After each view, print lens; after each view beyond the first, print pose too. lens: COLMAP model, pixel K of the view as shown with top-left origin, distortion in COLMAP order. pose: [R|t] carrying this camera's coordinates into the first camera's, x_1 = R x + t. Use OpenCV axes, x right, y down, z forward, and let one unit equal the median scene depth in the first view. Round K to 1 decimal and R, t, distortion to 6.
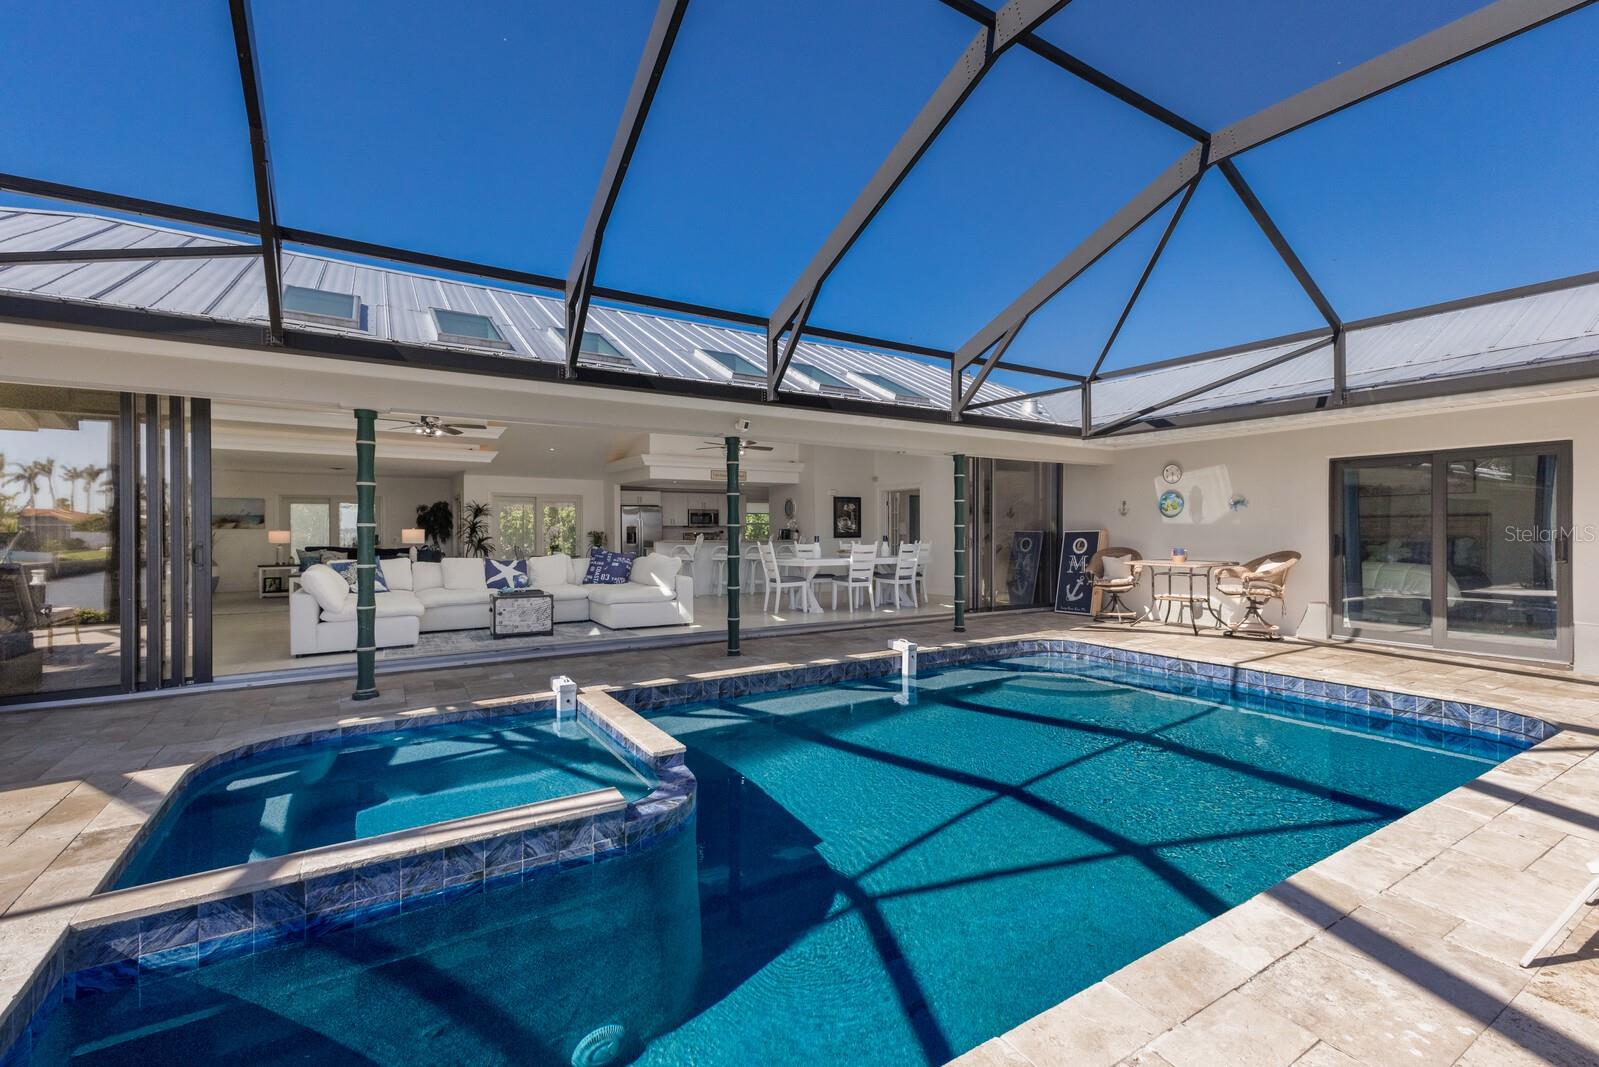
lens RADIAL K [[685.3, 0, 805.9], [0, 685.3, 529.7], [0, 0, 1]] dist [0.017209, -0.000112]
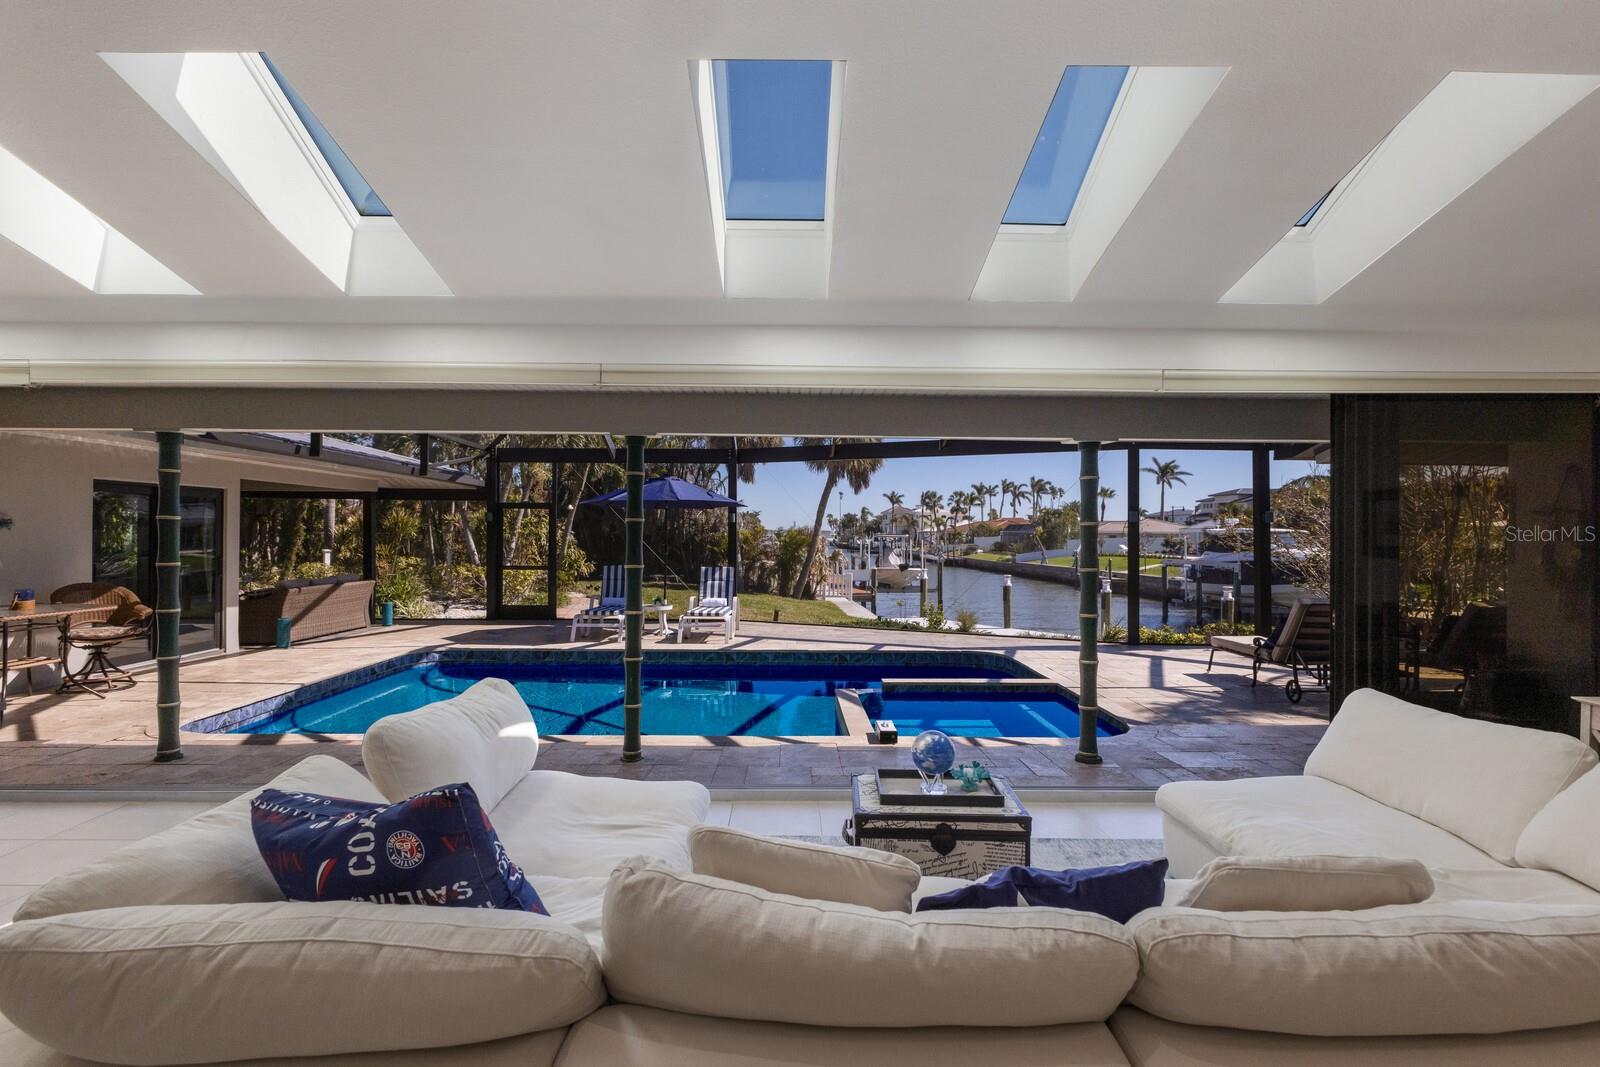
lens RADIAL K [[755.3, 0, 800.0], [0, 755.3, 533.5], [0, 0, 1]] dist [-0.000400, 0.000235]
pose [[-0.853347, -0.001708, 0.521341, -0.457842], [-0.001810, 0.999998, 0.000314, -0.027931], [-0.521340, -0.000676, -0.853349, 1.118242]]
